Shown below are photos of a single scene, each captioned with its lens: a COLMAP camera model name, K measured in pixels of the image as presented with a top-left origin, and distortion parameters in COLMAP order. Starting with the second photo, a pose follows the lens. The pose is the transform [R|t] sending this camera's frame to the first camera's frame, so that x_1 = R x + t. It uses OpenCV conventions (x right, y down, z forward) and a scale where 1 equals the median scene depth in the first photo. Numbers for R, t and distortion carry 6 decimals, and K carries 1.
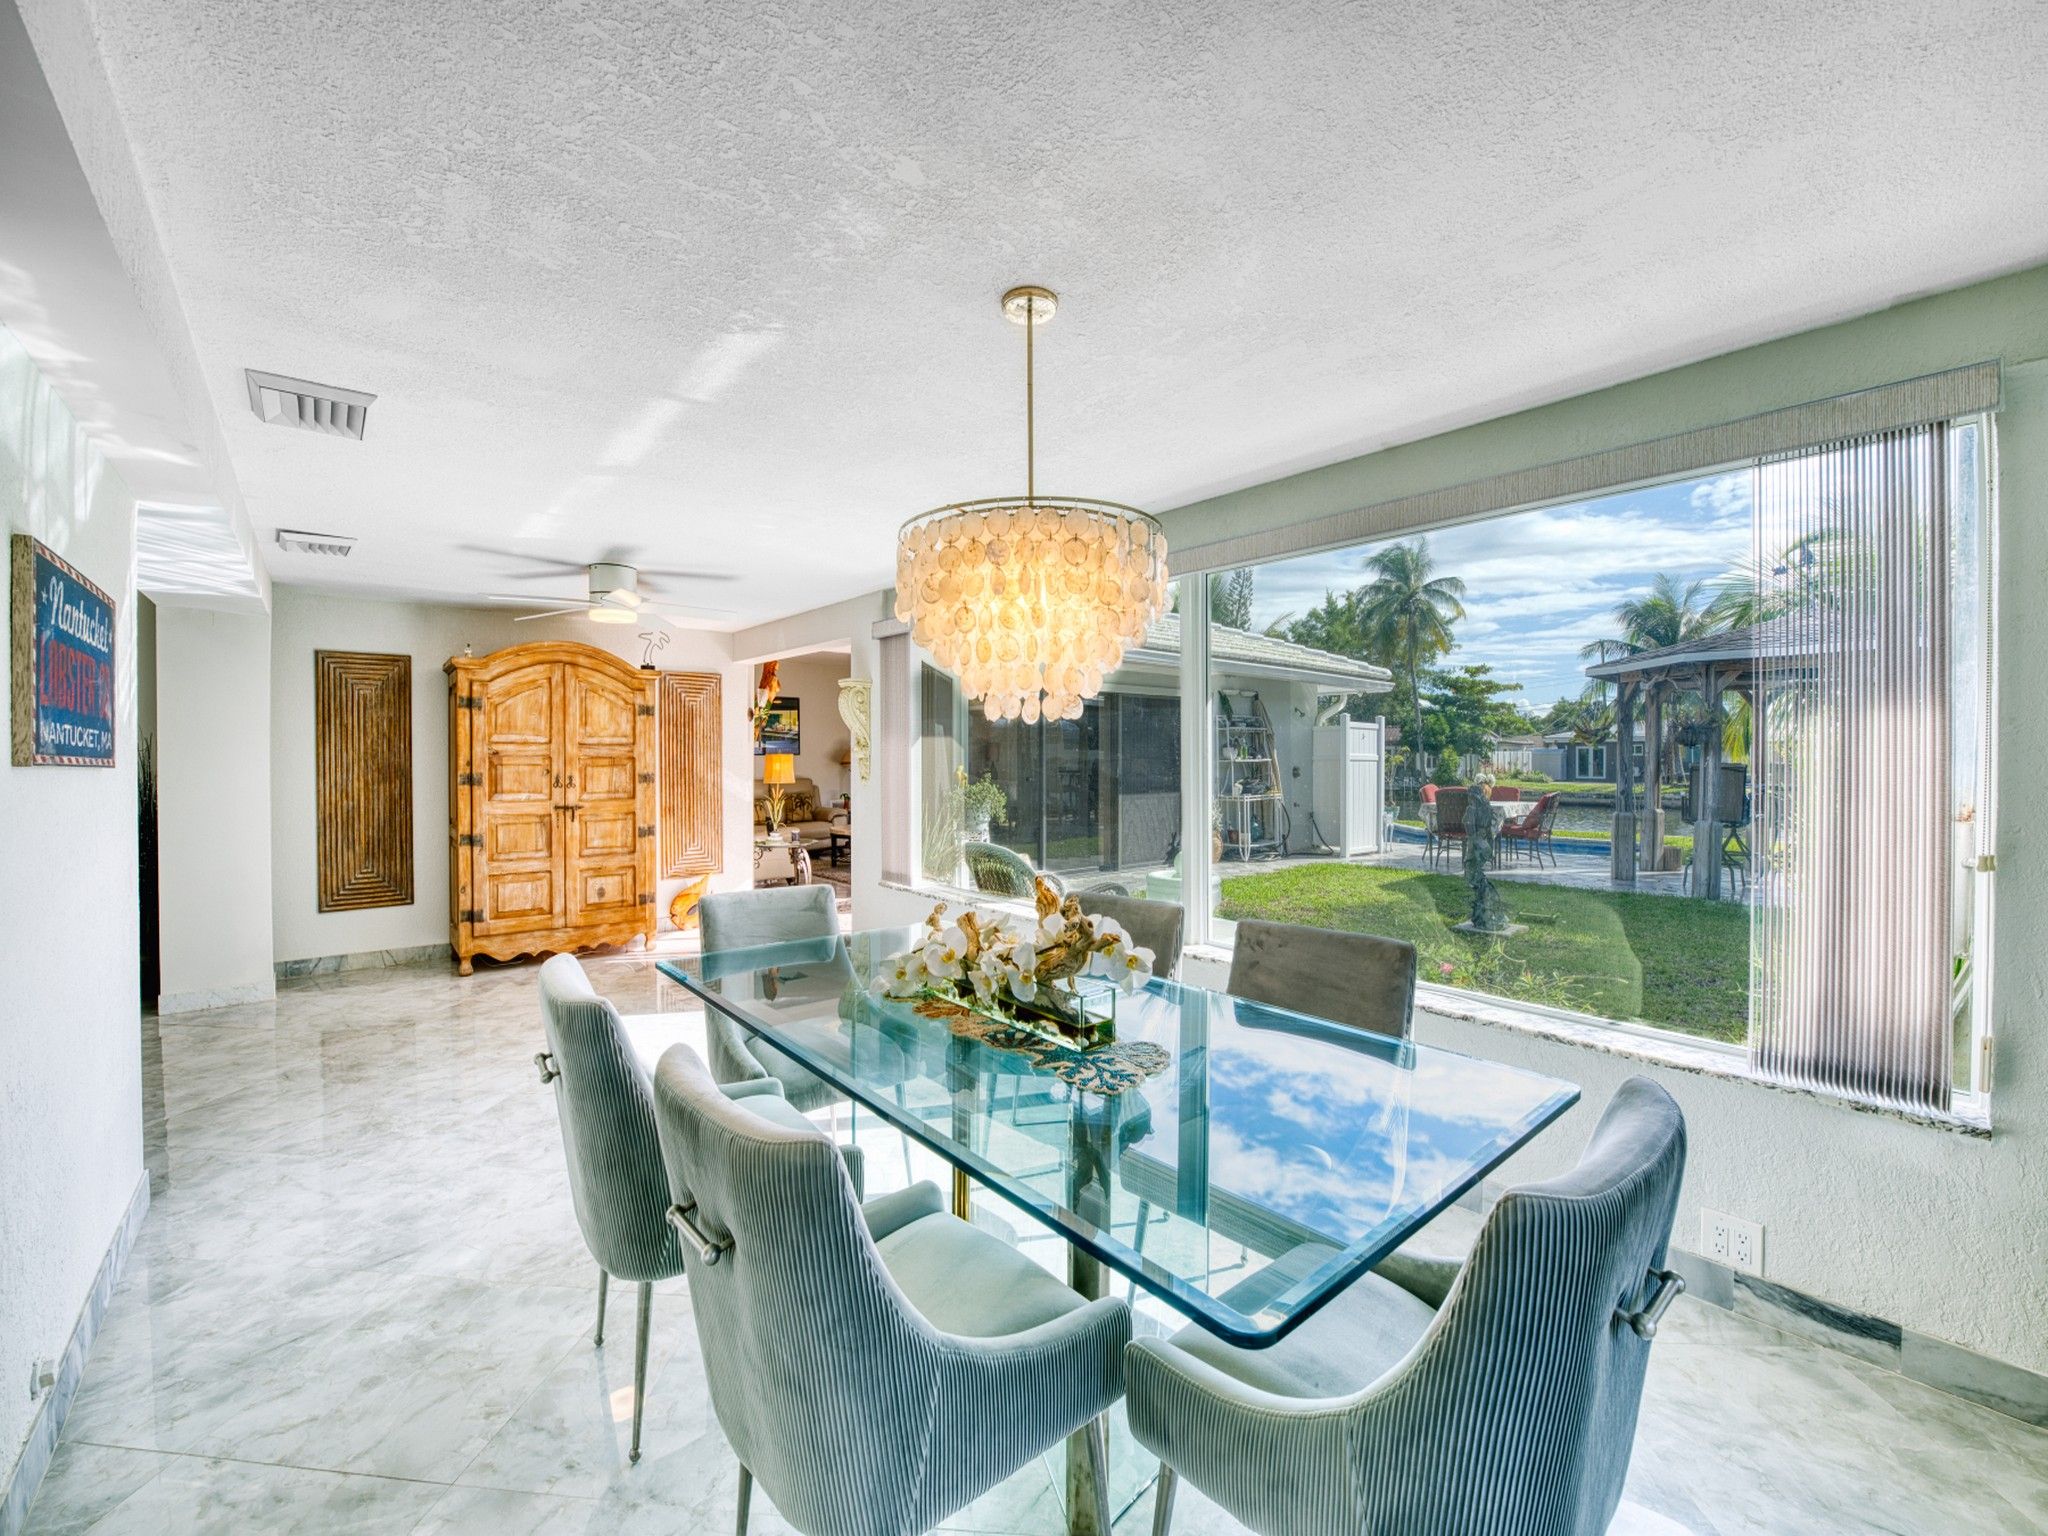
lens RADIAL K [[822.6, 0, 1025.9], [0, 822.6, 758.6], [0, 0, 1]] dist [-0.026769, 0.002431]
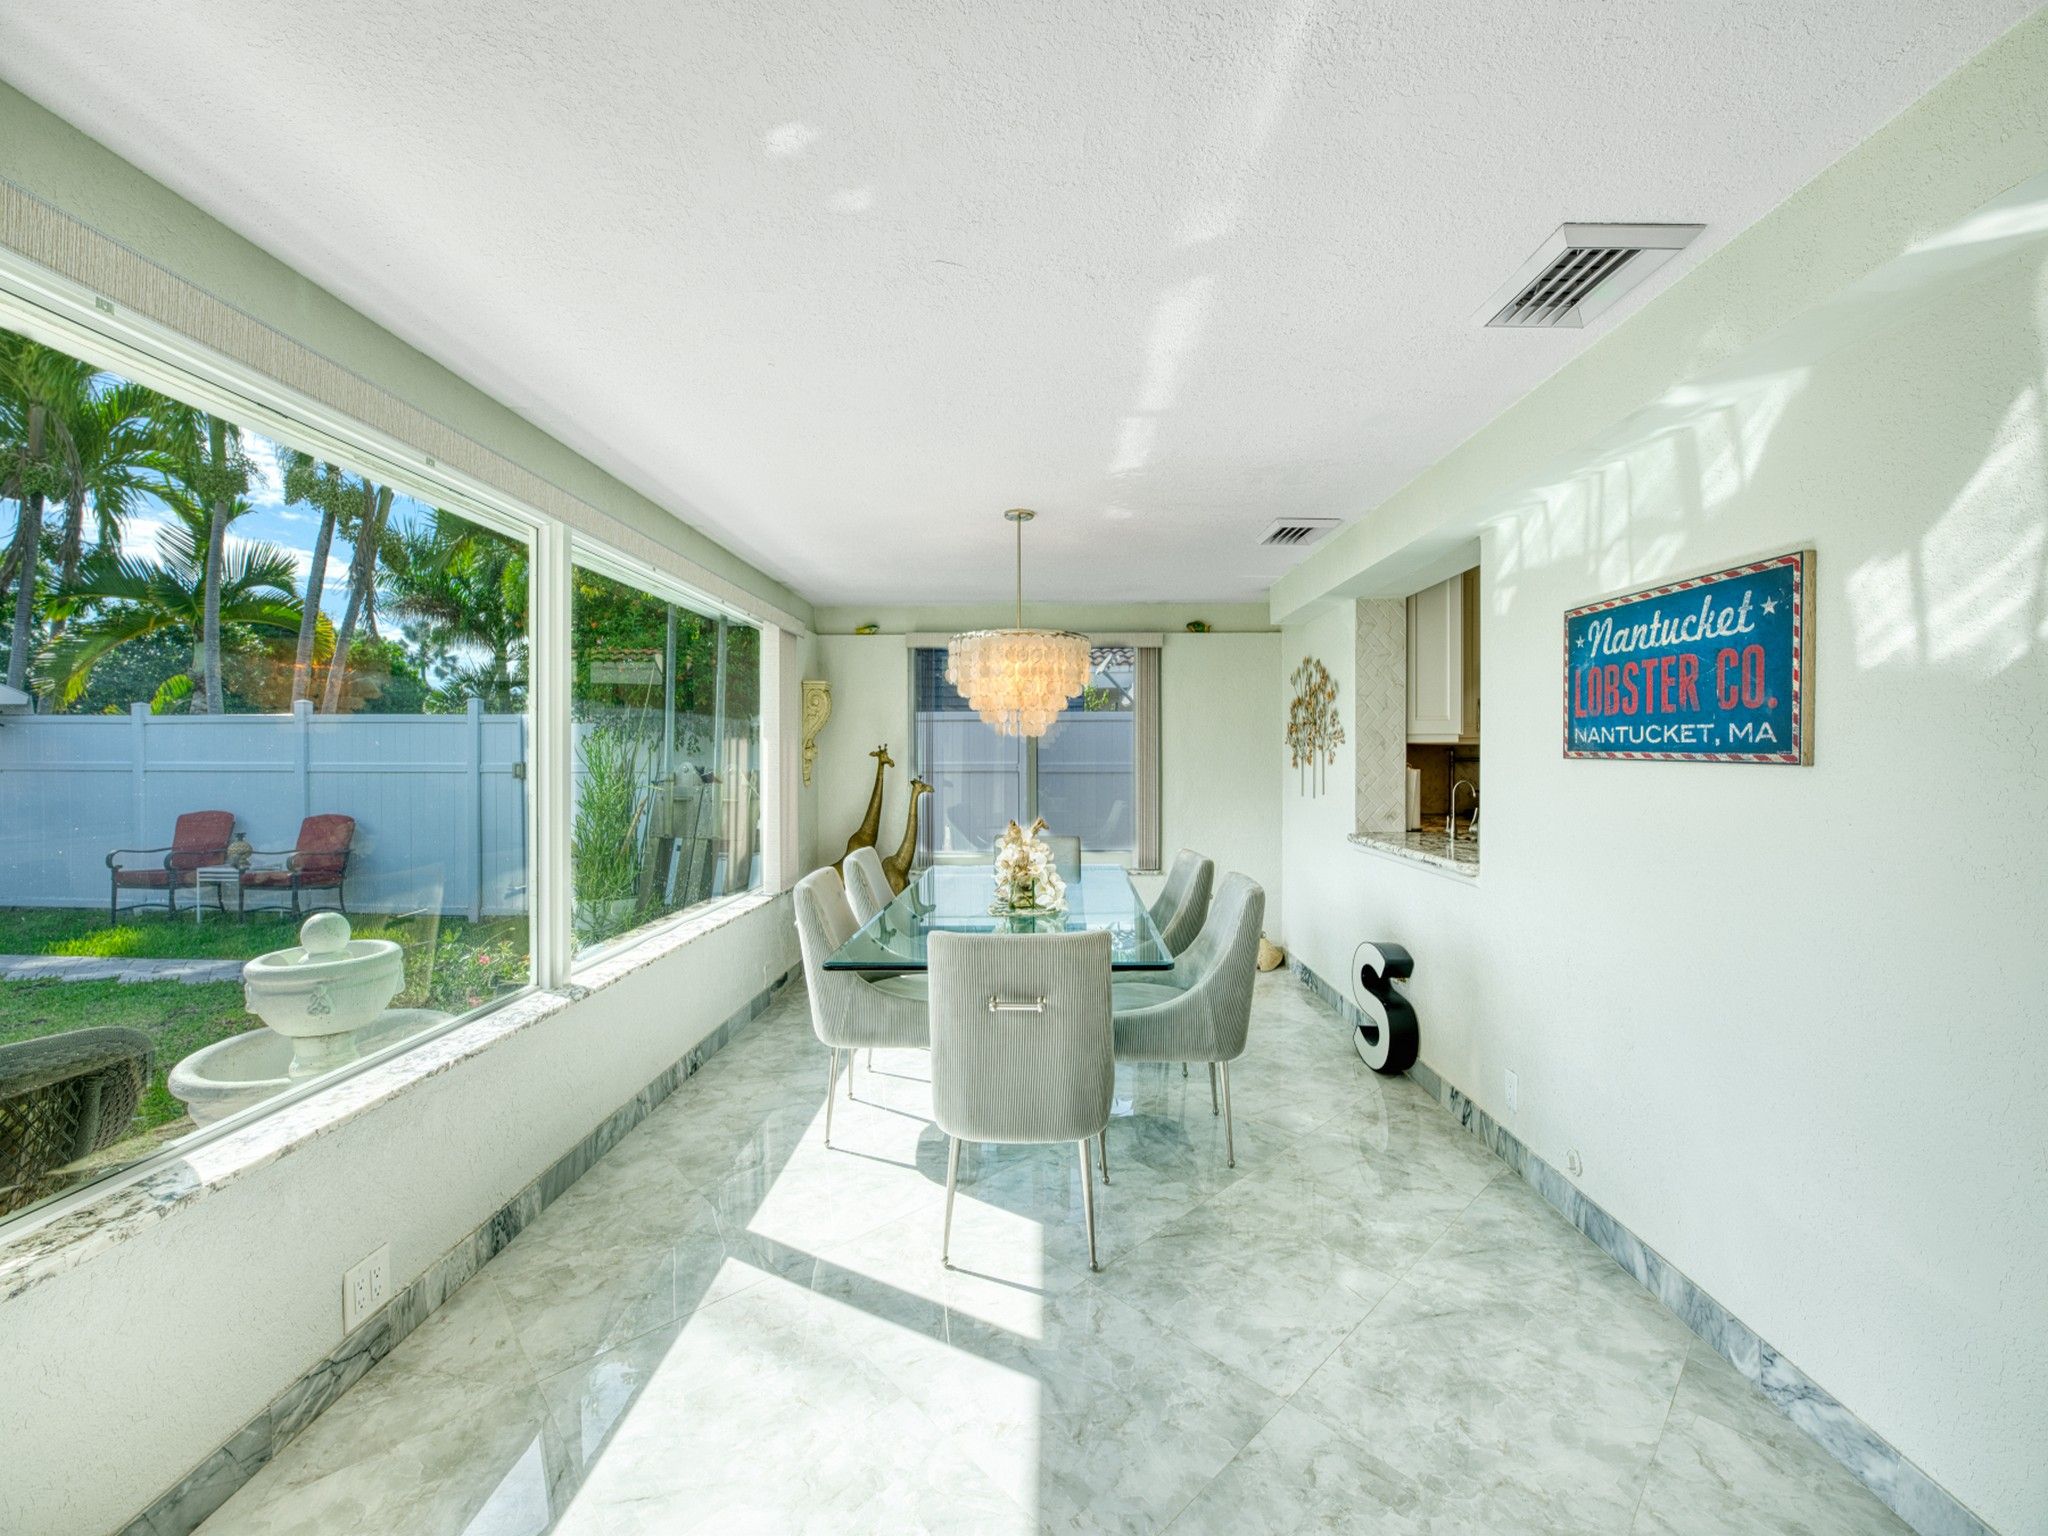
lens RADIAL K [[822.6, 0, 1025.9], [0, 822.6, 758.6], [0, 0, 1]] dist [-0.026769, 0.002431]
pose [[-0.741856, 0.005477, 0.670537, -0.989950], [0.013134, 0.999893, 0.006363, -0.000967], [-0.670431, 0.013528, -0.741849, 1.848015]]
